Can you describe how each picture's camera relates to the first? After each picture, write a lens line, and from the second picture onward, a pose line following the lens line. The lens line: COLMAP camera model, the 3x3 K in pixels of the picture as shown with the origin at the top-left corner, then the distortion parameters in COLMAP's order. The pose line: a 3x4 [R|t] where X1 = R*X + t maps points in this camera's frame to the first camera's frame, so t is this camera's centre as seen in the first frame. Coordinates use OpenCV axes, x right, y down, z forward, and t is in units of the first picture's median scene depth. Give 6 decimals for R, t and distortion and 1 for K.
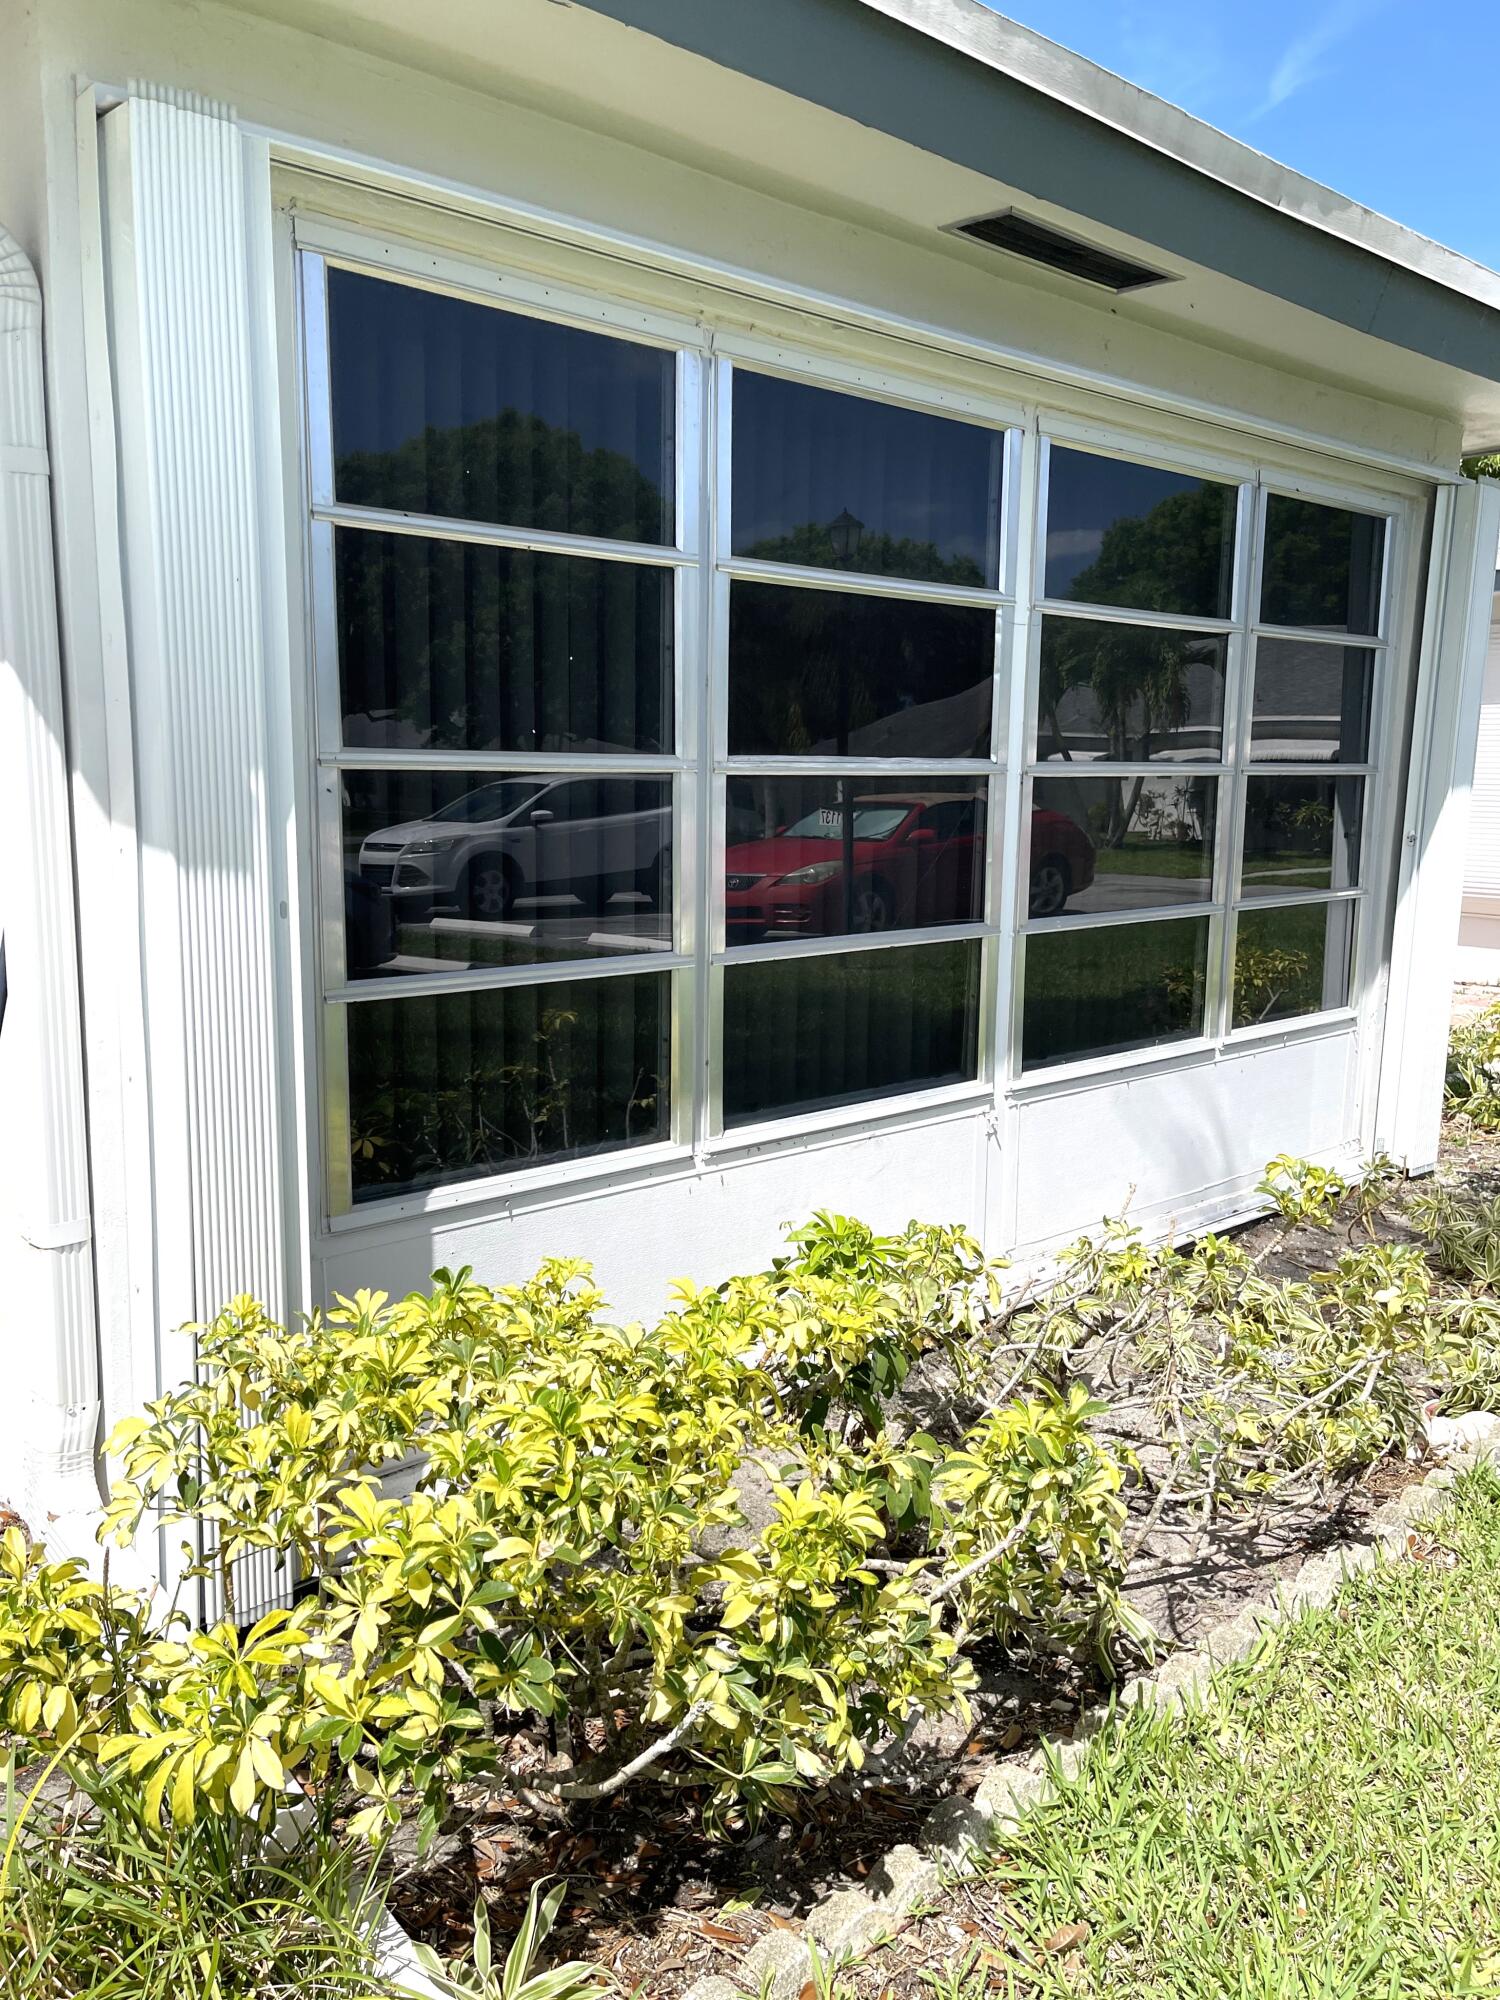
lens RADIAL K [[1570.4, 0, 733.7], [0, 1570.4, 1029.5], [0, 0, 1]] dist [0.091750, -0.178317]
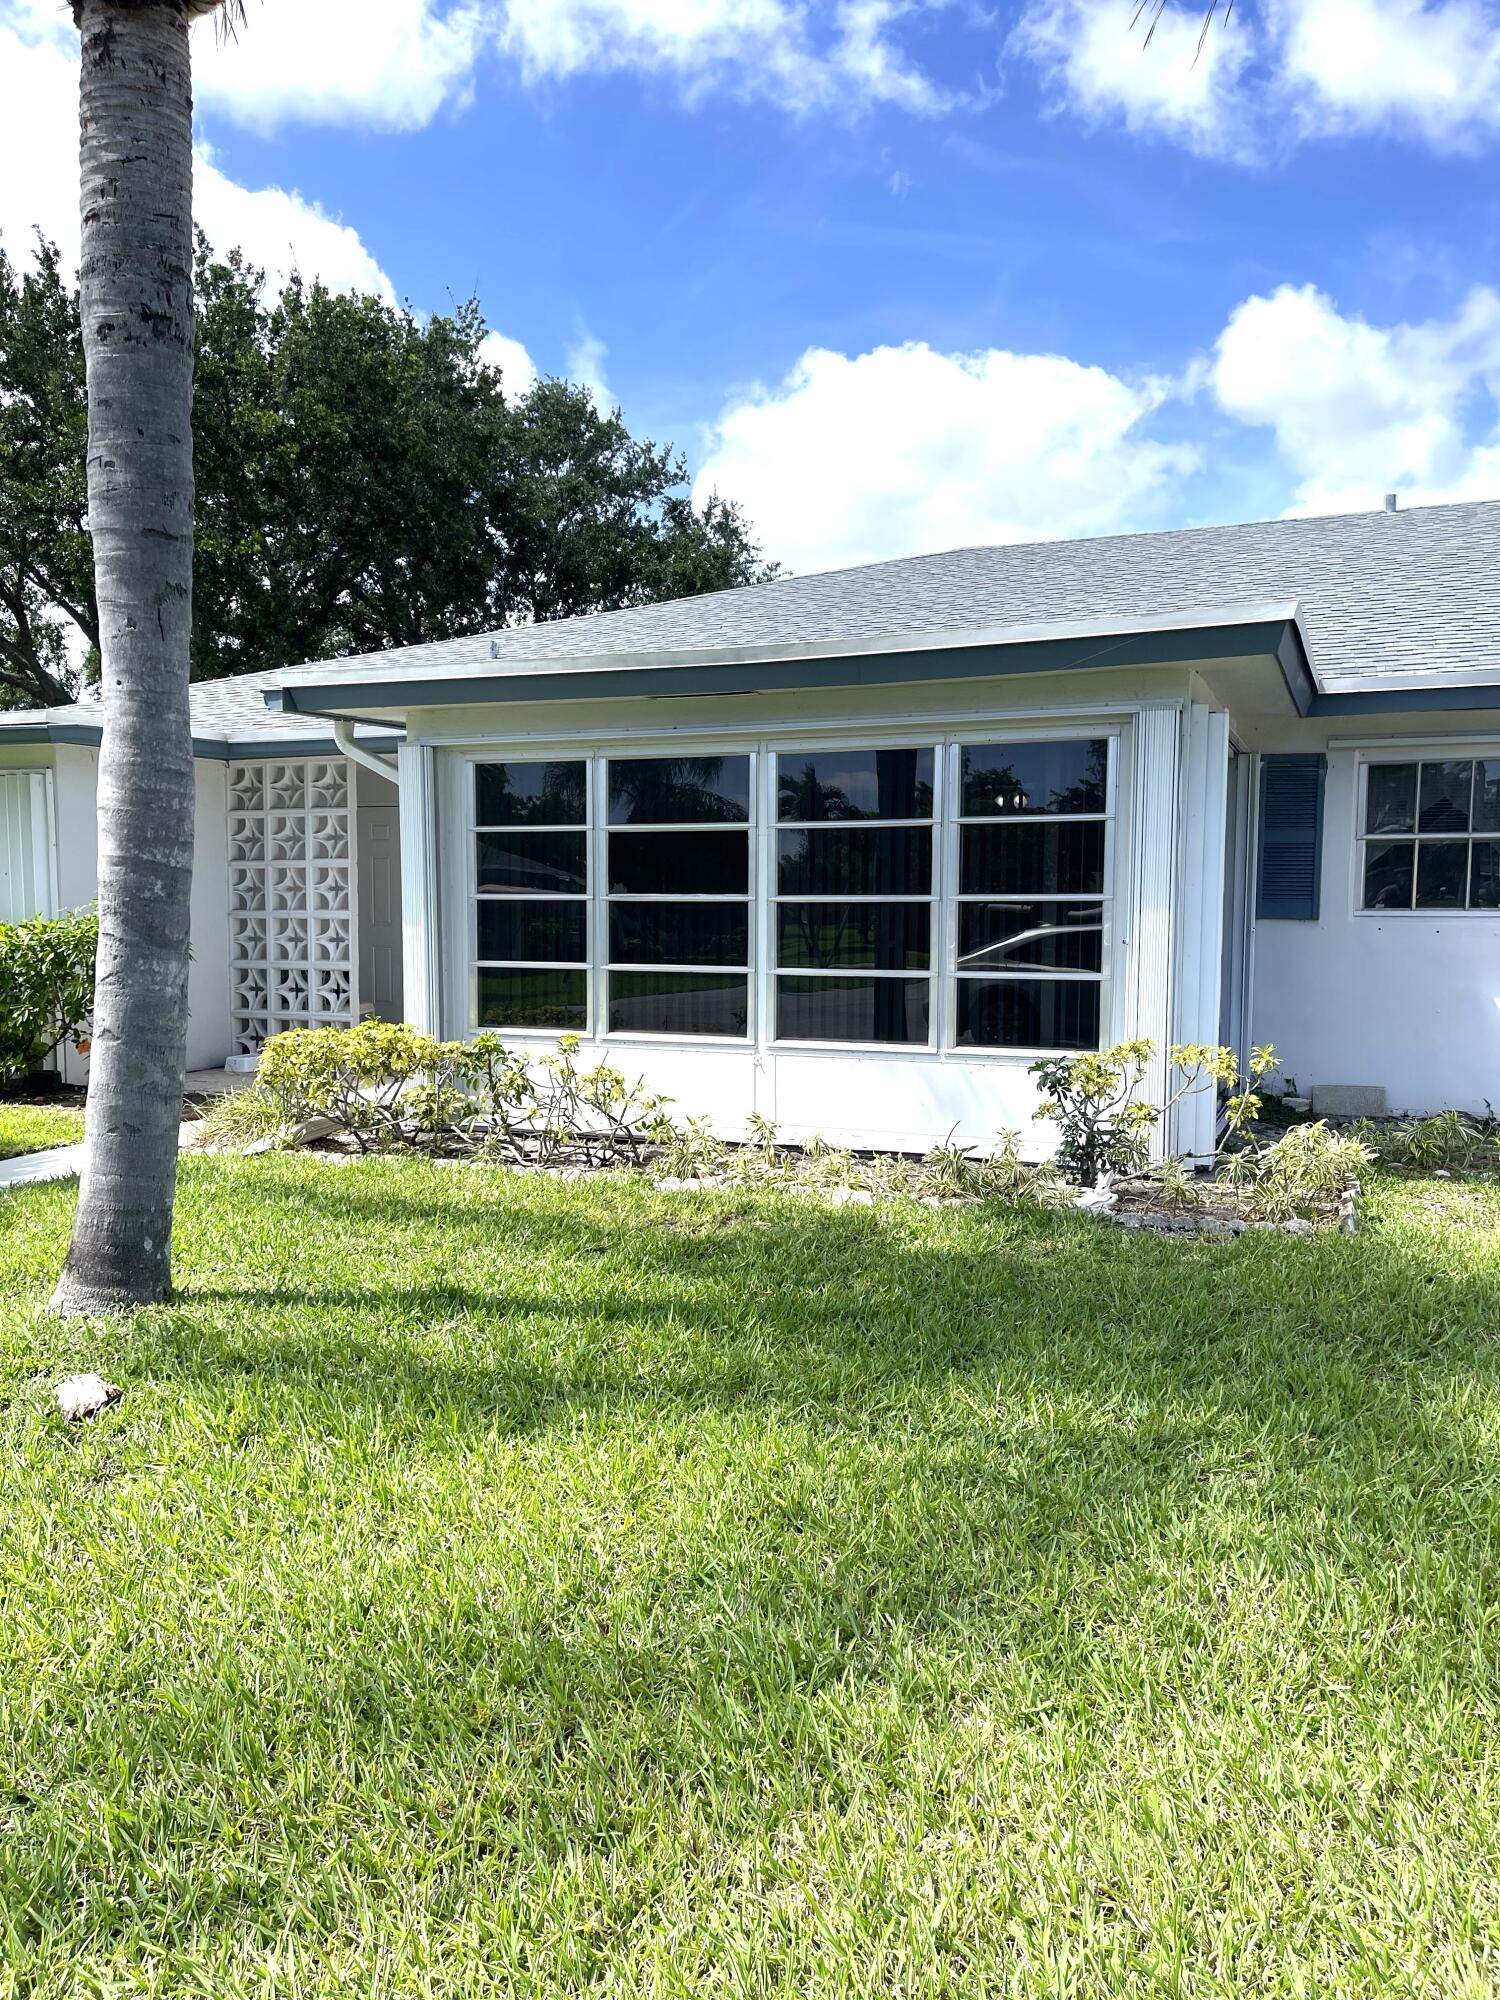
lens RADIAL K [[1486.4, 0, 750.0], [0, 1486.4, 1000.0], [0, 0, 1]] dist [0.129352, 0.000615]
pose [[0.443475, 0.047686, -0.895017, 2.084363], [-0.148766, 0.988649, -0.021038, 0.024842], [0.883855, 0.142477, 0.445535, 0.064681]]
